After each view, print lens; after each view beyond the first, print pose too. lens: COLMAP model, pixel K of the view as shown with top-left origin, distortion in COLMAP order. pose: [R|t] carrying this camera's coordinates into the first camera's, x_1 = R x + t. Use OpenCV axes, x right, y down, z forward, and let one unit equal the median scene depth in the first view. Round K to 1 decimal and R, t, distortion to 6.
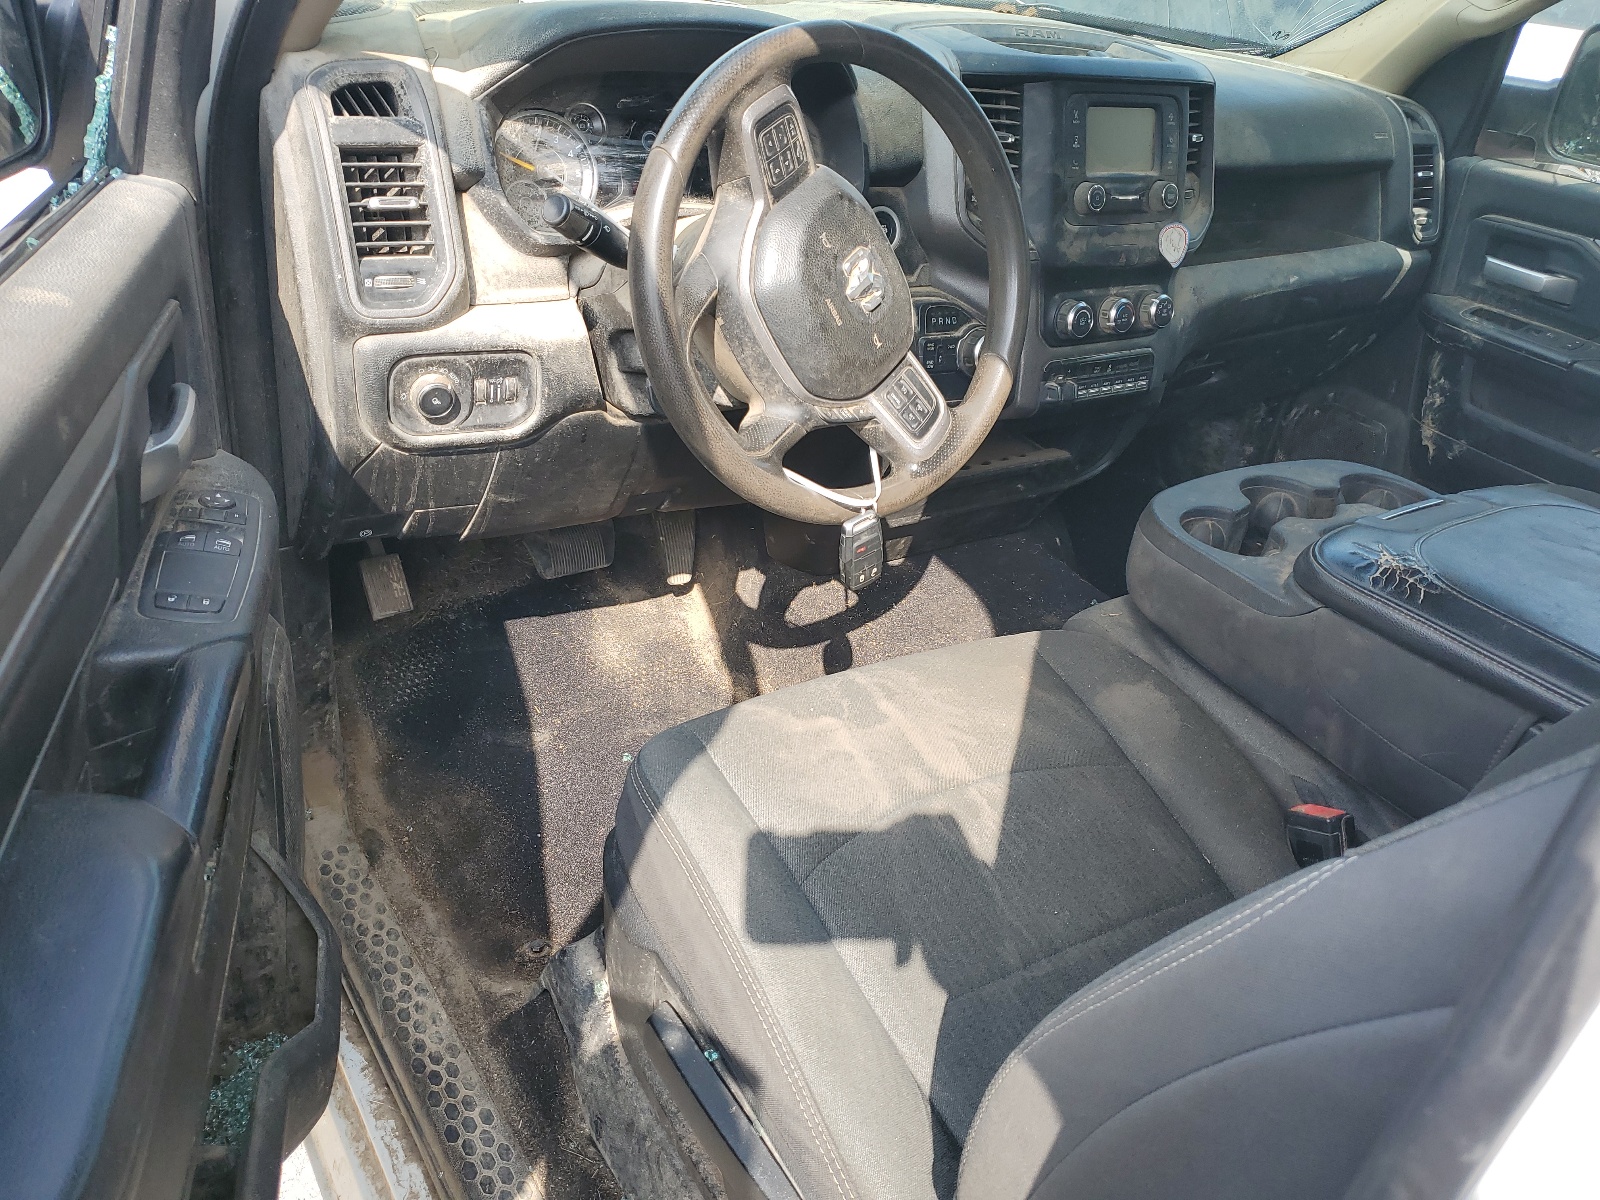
lens RADIAL K [[1249.7, 0, 796.3], [0, 1249.7, 601.3], [0, 0, 1]] dist [0.015975, -0.000744]
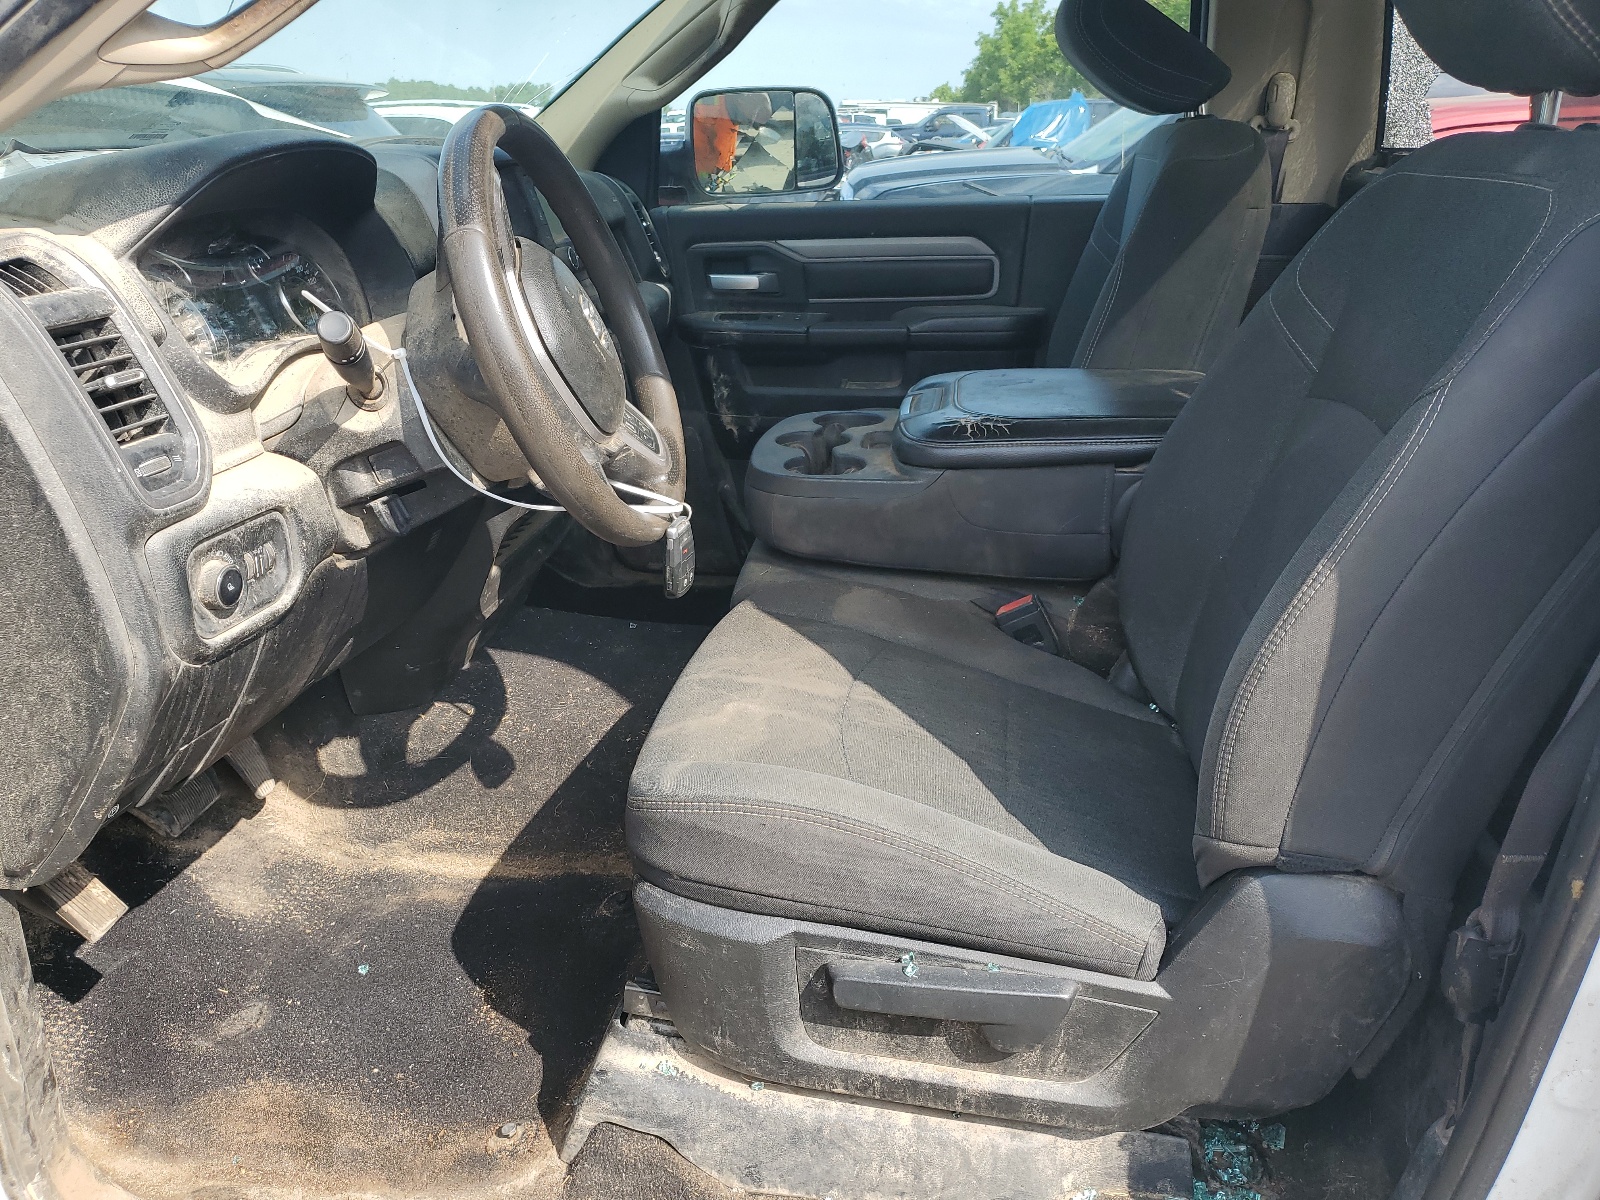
lens RADIAL K [[1249.7, 0, 791.8], [0, 1249.7, 603.1], [0, 0, 1]] dist [0.015975, -0.000744]
pose [[0.663798, -0.384630, 0.641429, -0.582959], [0.460830, 0.885827, 0.054281, -0.017617], [-0.589073, 0.259558, 0.765260, 0.109395]]
